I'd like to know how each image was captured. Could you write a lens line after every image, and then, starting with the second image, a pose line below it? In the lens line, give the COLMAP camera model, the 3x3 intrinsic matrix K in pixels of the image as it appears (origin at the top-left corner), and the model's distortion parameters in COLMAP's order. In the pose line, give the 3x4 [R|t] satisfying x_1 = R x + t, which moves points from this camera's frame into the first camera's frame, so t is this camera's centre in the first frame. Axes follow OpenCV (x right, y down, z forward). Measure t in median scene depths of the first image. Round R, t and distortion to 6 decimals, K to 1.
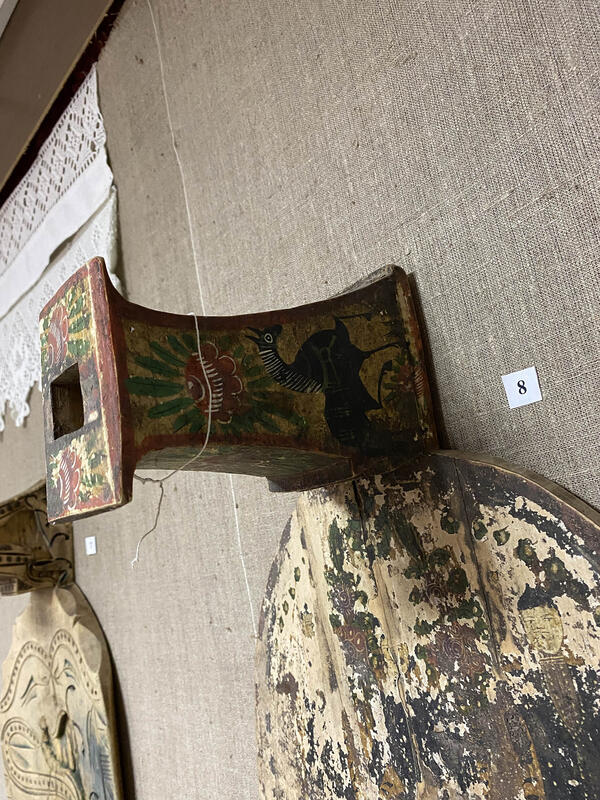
lens RADIAL K [[617.3, 0, 309.1], [0, 617.3, 416.3], [0, 0, 1]] dist [0.005990, -0.003649]
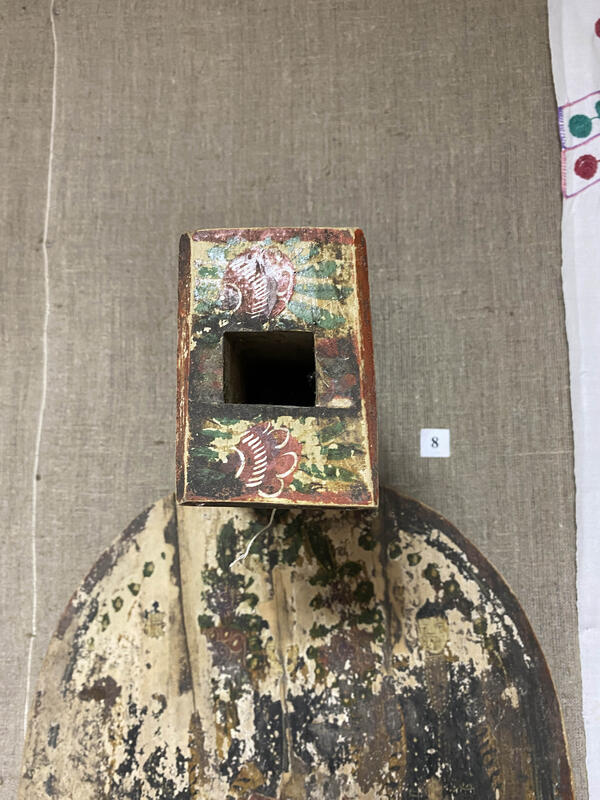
lens RADIAL K [[617.0, 0, 297.4], [0, 617.0, 415.2], [0, 0, 1]] dist [0.002069, -0.006872]
pose [[0.693057, 0.243458, 0.678528, -0.587215], [-0.251944, 0.963692, -0.088437, 0.066173], [-0.675423, -0.109659, 0.729231, 0.224659]]
